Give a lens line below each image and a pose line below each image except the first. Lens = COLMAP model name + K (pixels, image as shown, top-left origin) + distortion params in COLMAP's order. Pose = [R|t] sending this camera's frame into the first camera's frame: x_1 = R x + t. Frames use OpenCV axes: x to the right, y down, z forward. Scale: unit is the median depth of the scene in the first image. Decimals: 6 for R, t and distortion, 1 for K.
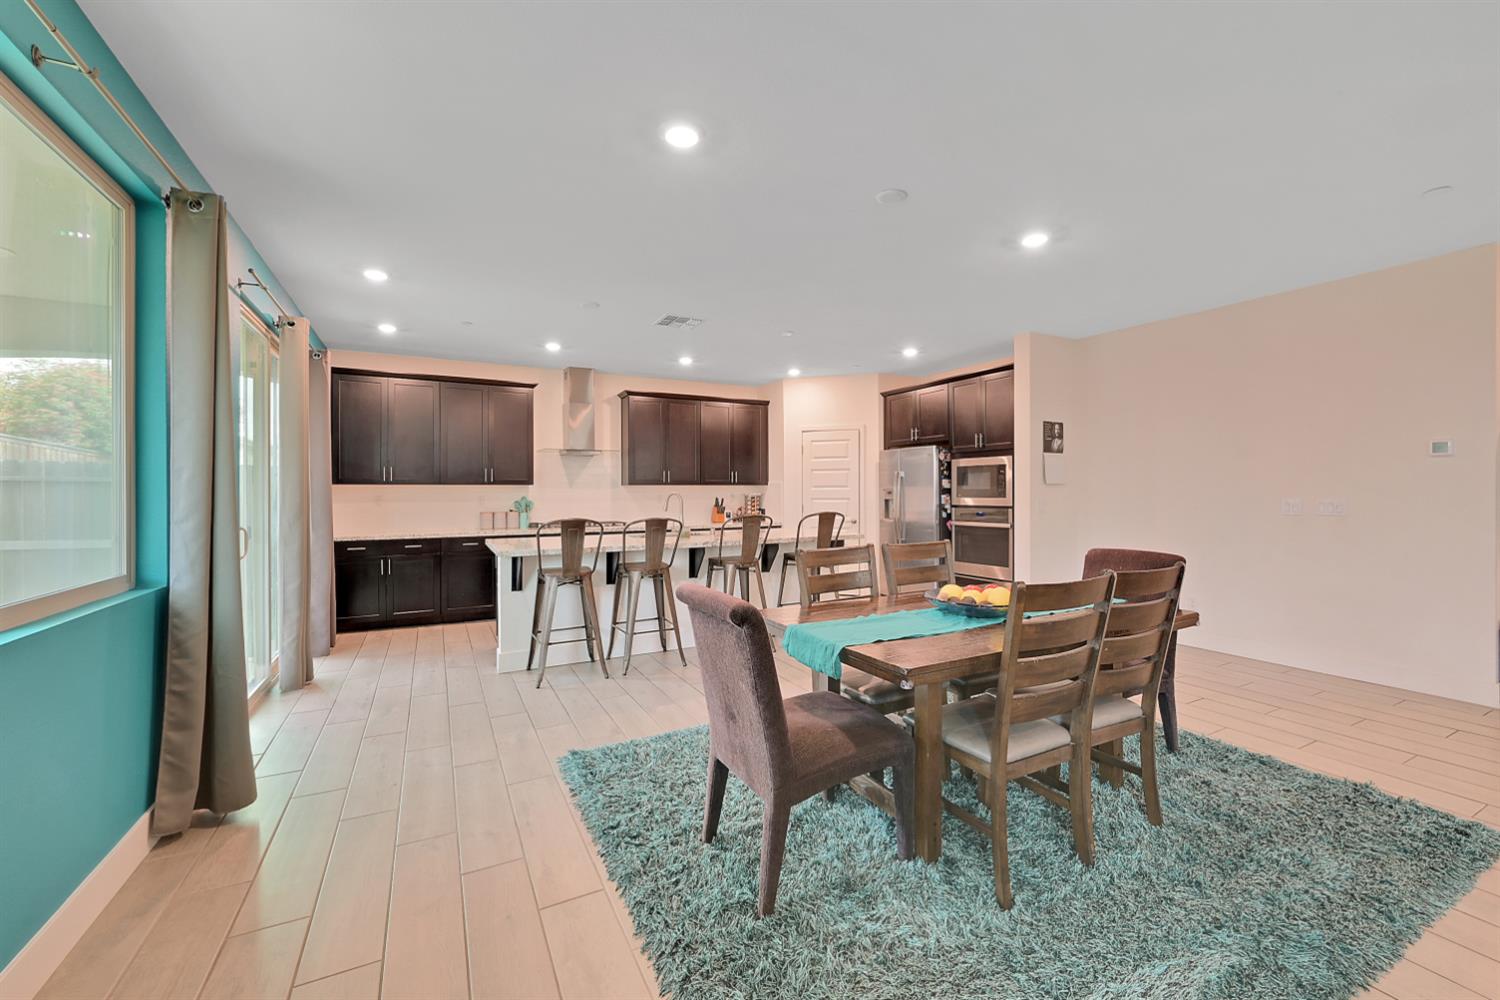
lens RADIAL K [[616.2, 0, 758.1], [0, 616.2, 491.4], [0, 0, 1]] dist [0.001344, -0.000022]
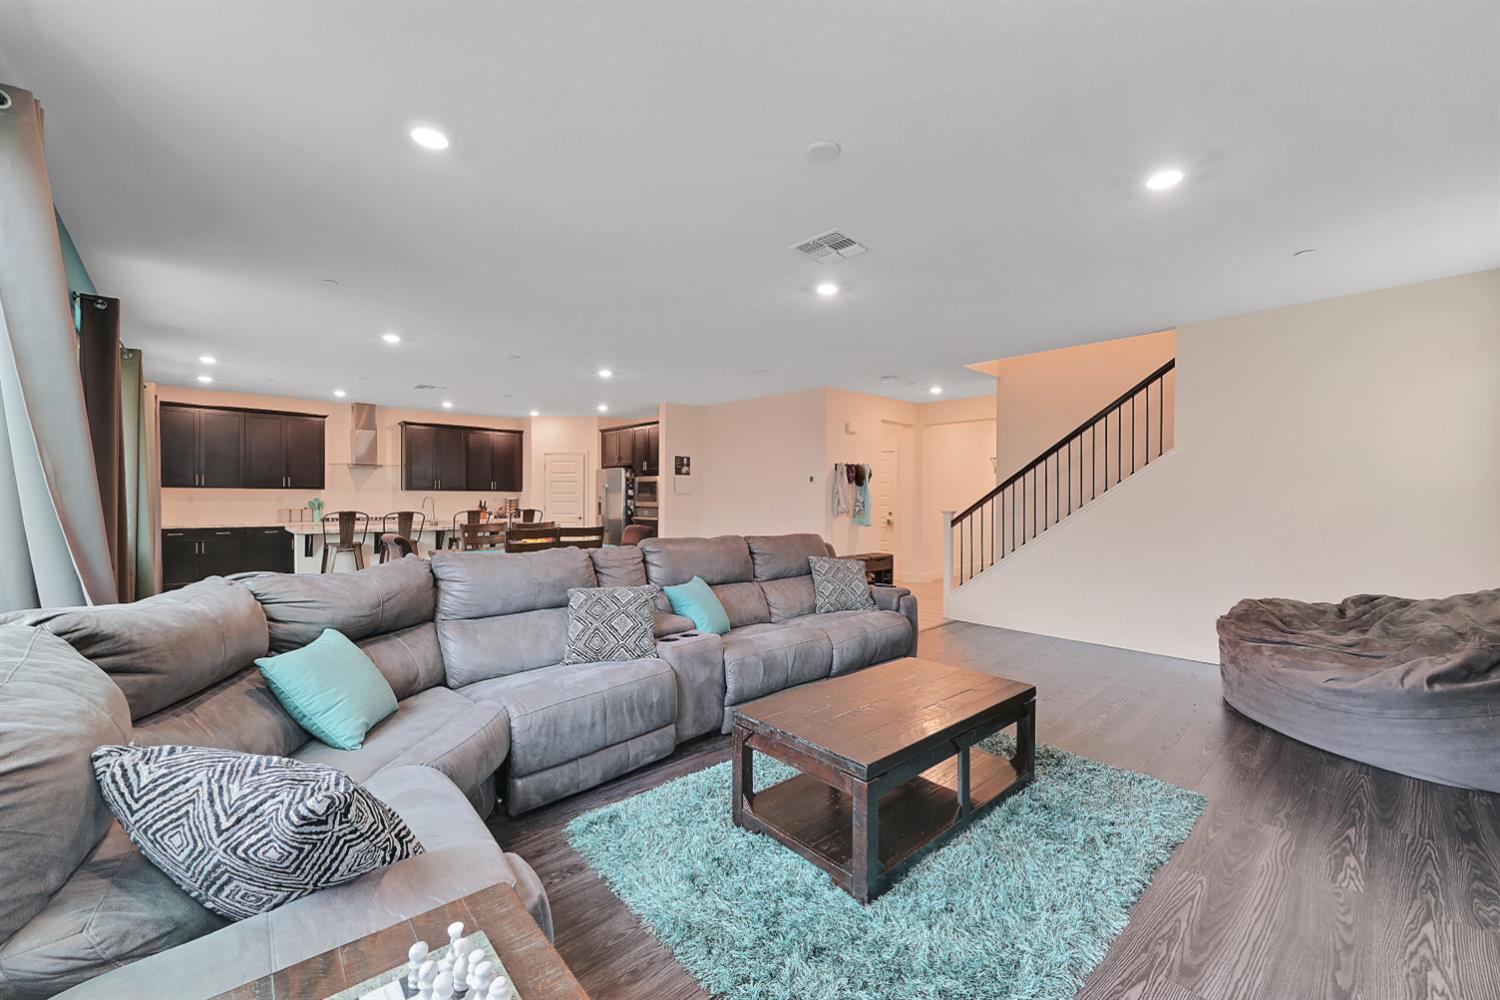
lens RADIAL K [[589.3, 0, 761.3], [0, 589.3, 505.6], [0, 0, 1]] dist [-0.012948, 0.000060]
pose [[0.962809, 0.007402, 0.270082, 0.222182], [-0.010803, 0.999880, 0.011110, 0.000551], [-0.269968, -0.013614, 0.962773, -0.523156]]
